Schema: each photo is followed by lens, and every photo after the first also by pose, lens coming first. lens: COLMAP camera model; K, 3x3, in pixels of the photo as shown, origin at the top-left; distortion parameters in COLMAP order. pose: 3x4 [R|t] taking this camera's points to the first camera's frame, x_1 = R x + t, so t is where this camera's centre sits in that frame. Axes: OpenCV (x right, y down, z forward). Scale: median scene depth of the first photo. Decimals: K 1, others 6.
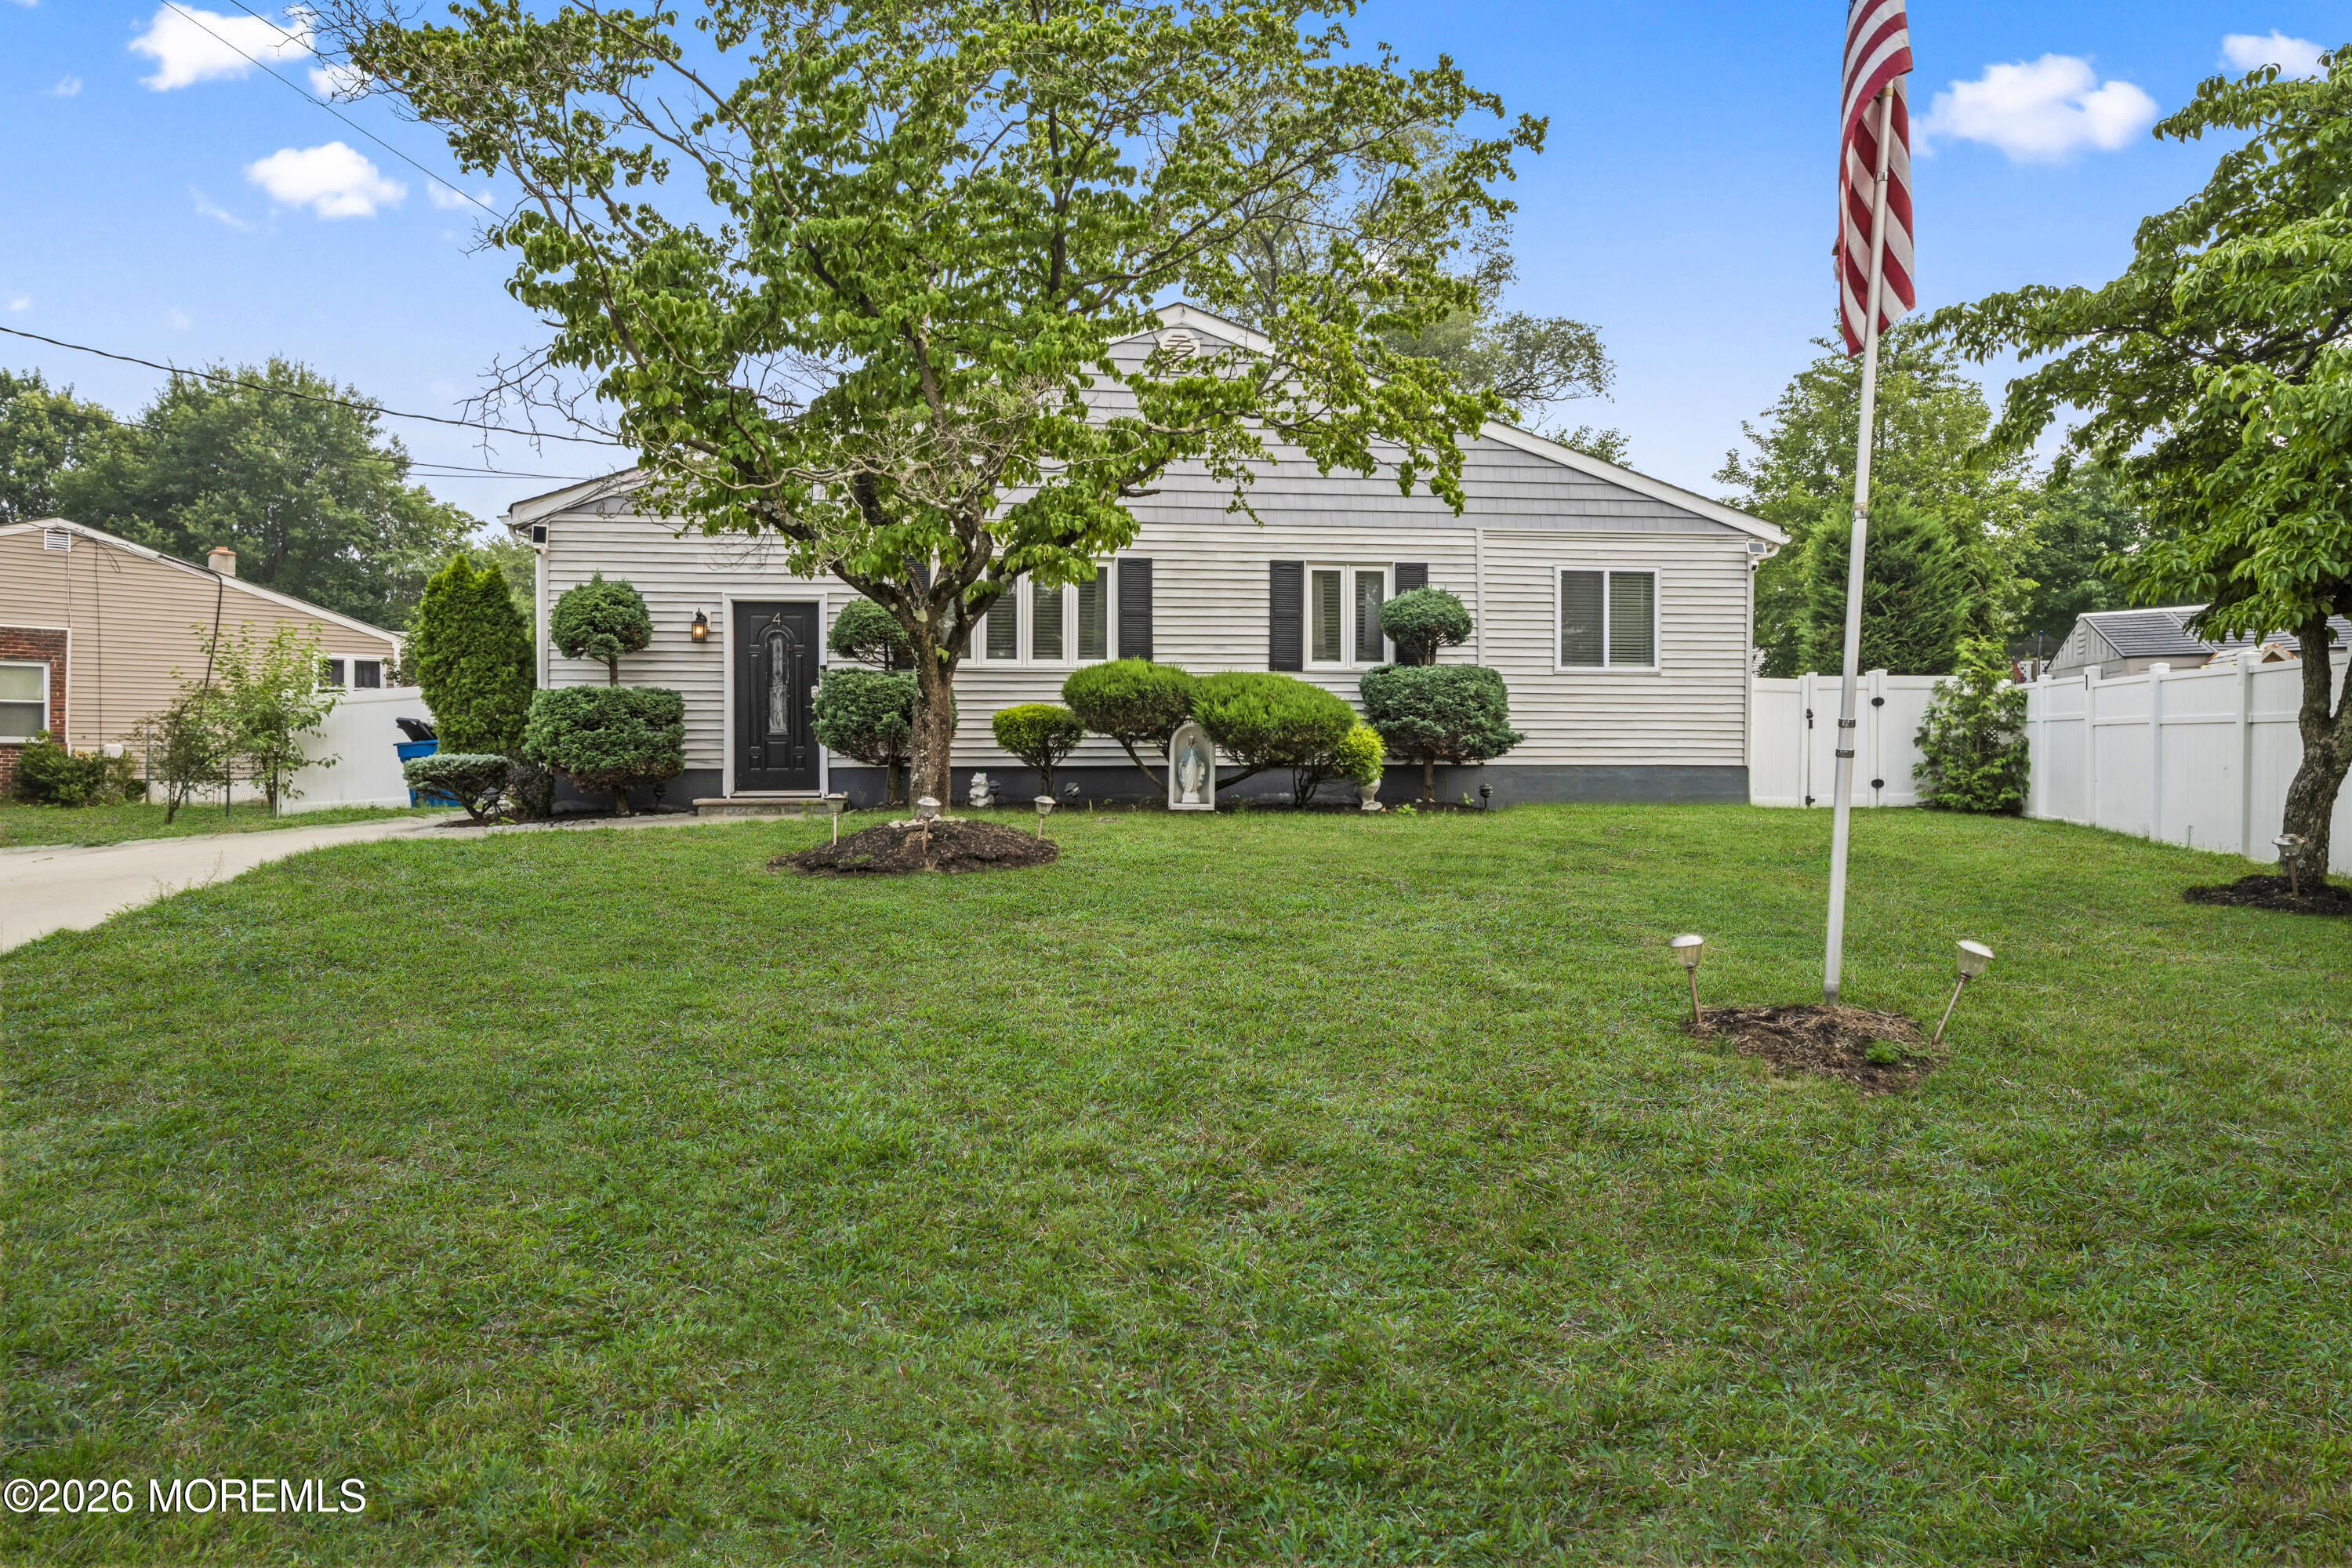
lens RADIAL K [[1370.8, 0, 1168.7], [0, 1370.8, 775.7], [0, 0, 1]] dist [0.004684, 0.000347]
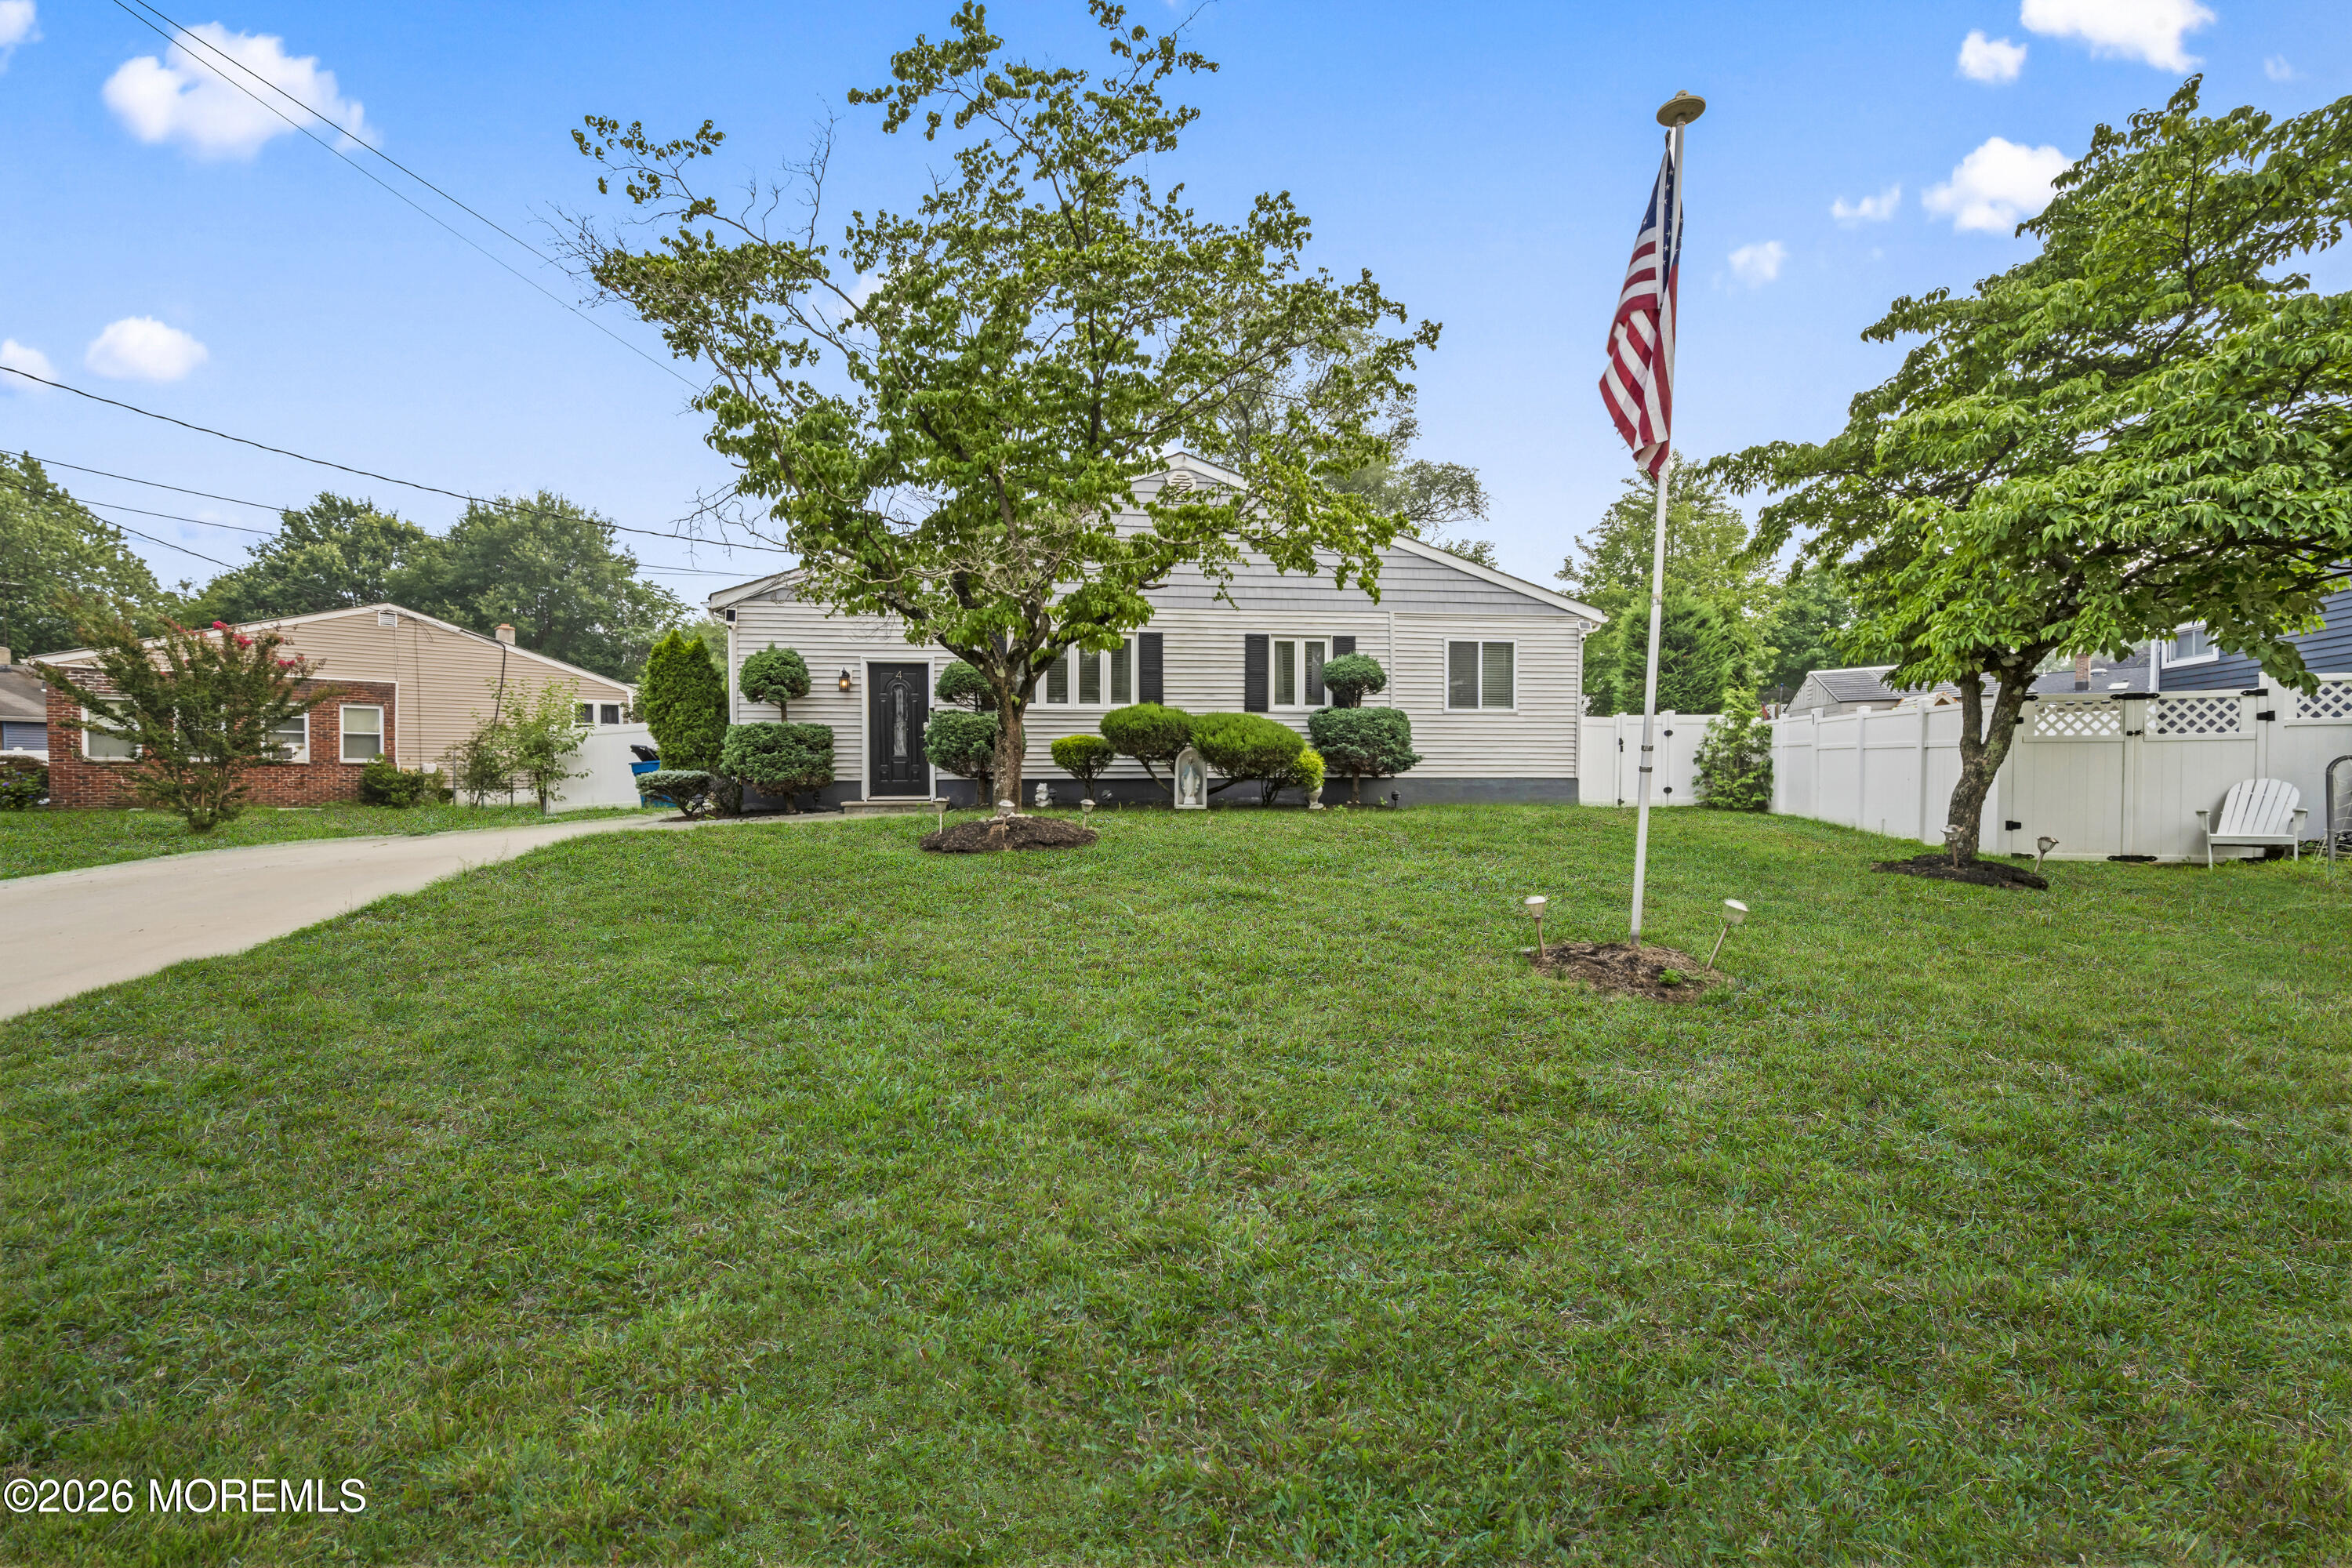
lens RADIAL K [[955.8, 0, 1176.1], [0, 955.8, 798.6], [0, 0, 1]] dist [0.001516, 0.000100]
pose [[0.999998, -0.001003, 0.001917, -0.003778], [0.000976, 0.999897, 0.014314, -0.003069], [-0.001931, -0.014312, 0.999896, 0.186847]]
